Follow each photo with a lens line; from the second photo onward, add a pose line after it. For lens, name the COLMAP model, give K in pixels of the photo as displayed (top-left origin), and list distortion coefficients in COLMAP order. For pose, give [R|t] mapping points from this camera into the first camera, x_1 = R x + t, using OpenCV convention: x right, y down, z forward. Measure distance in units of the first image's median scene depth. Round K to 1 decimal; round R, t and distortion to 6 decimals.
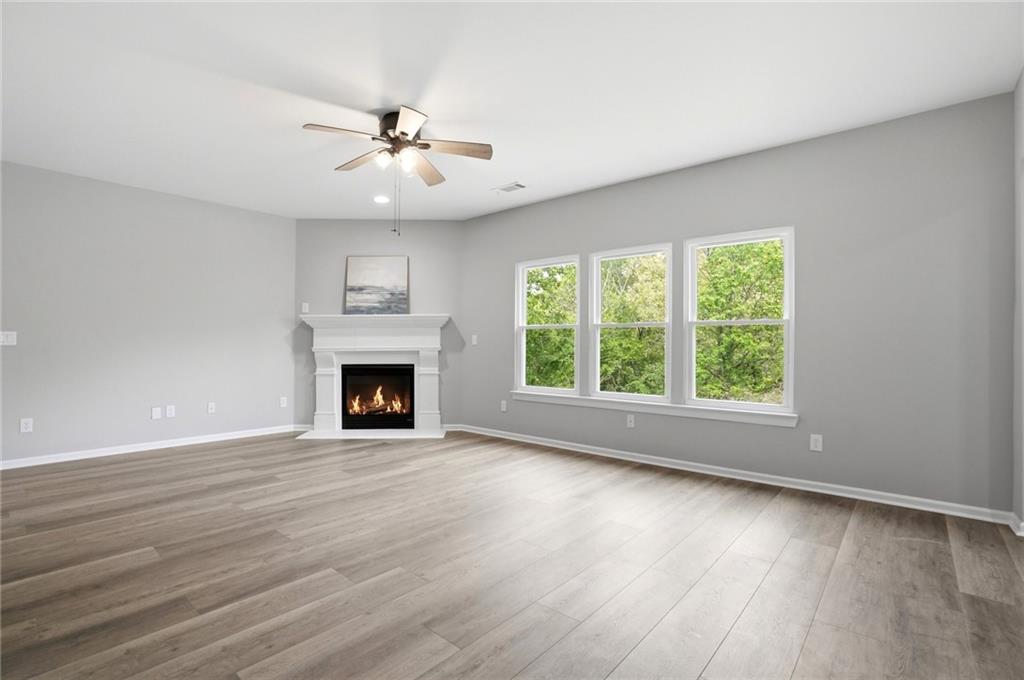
lens RADIAL K [[474.7, 0, 505.9], [0, 474.7, 344.1], [0, 0, 1]] dist [-0.050927, 0.017138]
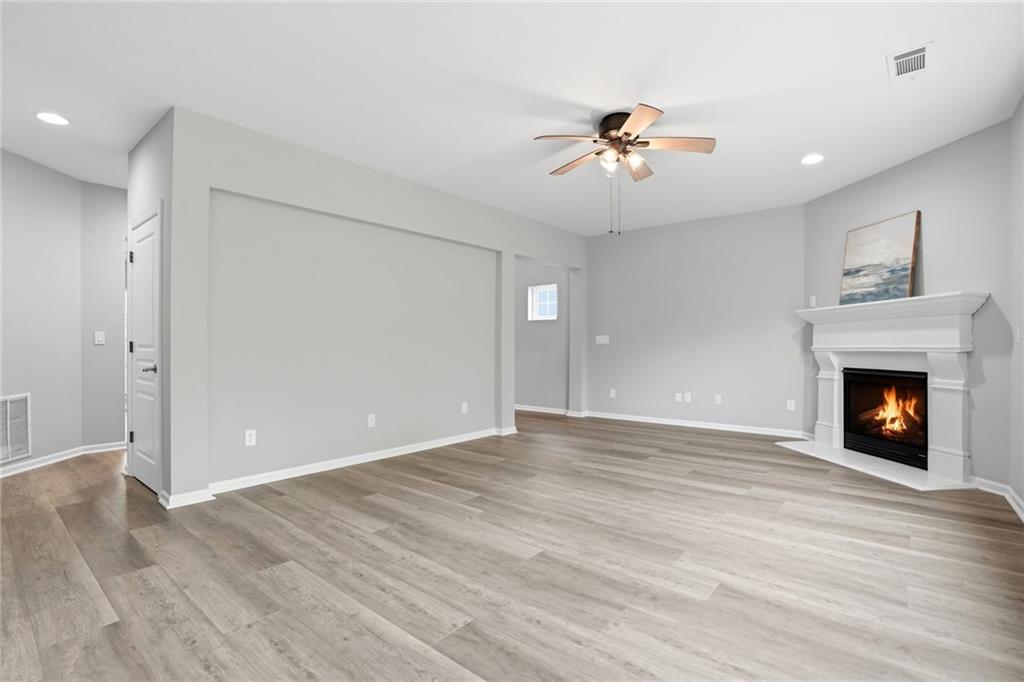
lens RADIAL K [[474.7, 0, 505.9], [0, 474.7, 345.1], [0, 0, 1]] dist [-0.050927, 0.017138]
pose [[0.028029, -0.000467, -0.999607, 0.446430], [0.002852, 0.999996, -0.000387, 0.003366], [0.999603, -0.002840, 0.028031, 0.413723]]
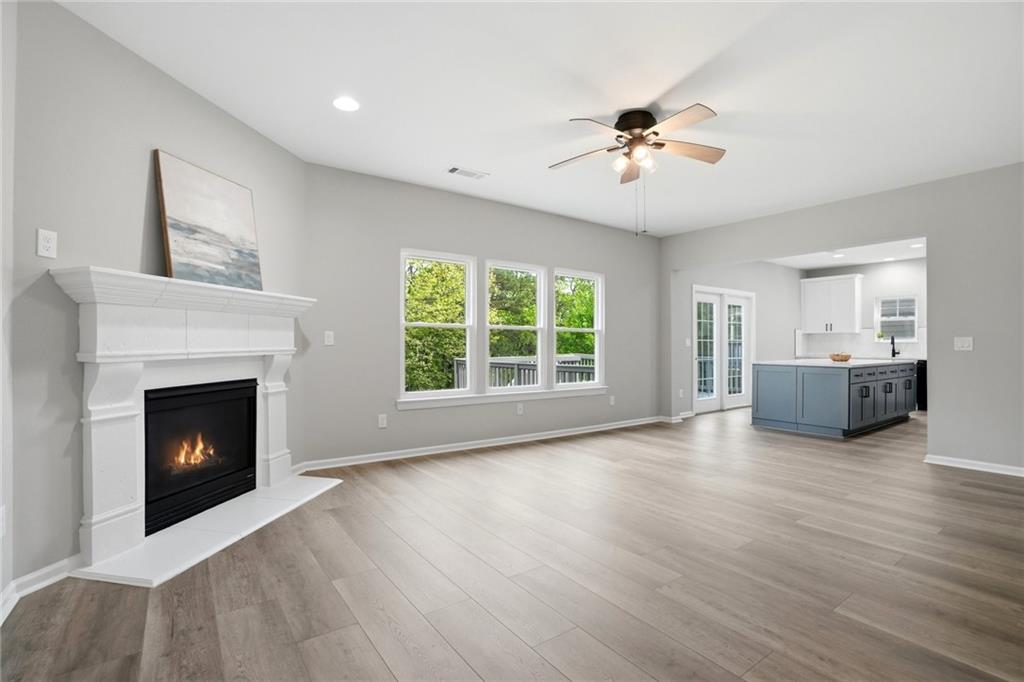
lens RADIAL K [[474.7, 0, 505.9], [0, 474.7, 345.1], [0, 0, 1]] dist [-0.050927, 0.017138]
pose [[0.225658, -0.001932, 0.974205, -0.716254], [-0.006700, 0.999971, 0.003535, -0.002589], [-0.974184, -0.007325, 0.225638, 0.594541]]
